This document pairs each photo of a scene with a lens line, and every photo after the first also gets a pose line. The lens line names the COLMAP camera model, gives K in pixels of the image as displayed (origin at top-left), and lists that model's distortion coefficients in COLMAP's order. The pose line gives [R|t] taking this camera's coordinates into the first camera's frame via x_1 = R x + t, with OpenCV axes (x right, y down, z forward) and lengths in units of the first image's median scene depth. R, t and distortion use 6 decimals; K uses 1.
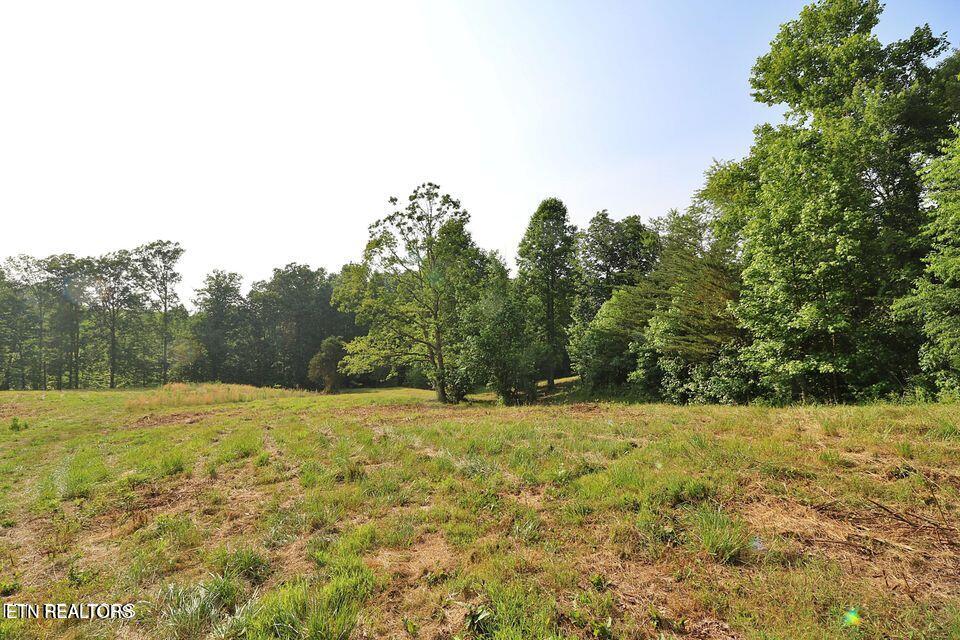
lens RADIAL K [[425.7, 0, 480.5], [0, 425.7, 319.2], [0, 0, 1]] dist [-0.035710, -0.001730]
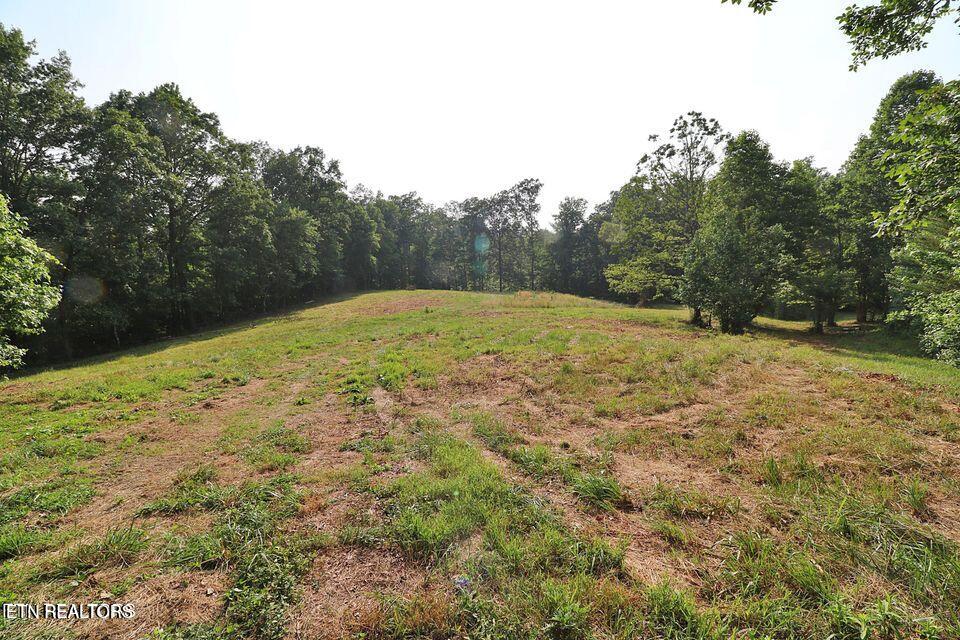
lens RADIAL K [[425.7, 0, 479.5], [0, 425.7, 321.9], [0, 0, 1]] dist [-0.035710, -0.001730]
pose [[0.682242, 0.111569, -0.722563, 0.131688], [0.045448, 0.979905, 0.194217, -0.018483], [0.729712, -0.165342, 0.663462, -0.050009]]
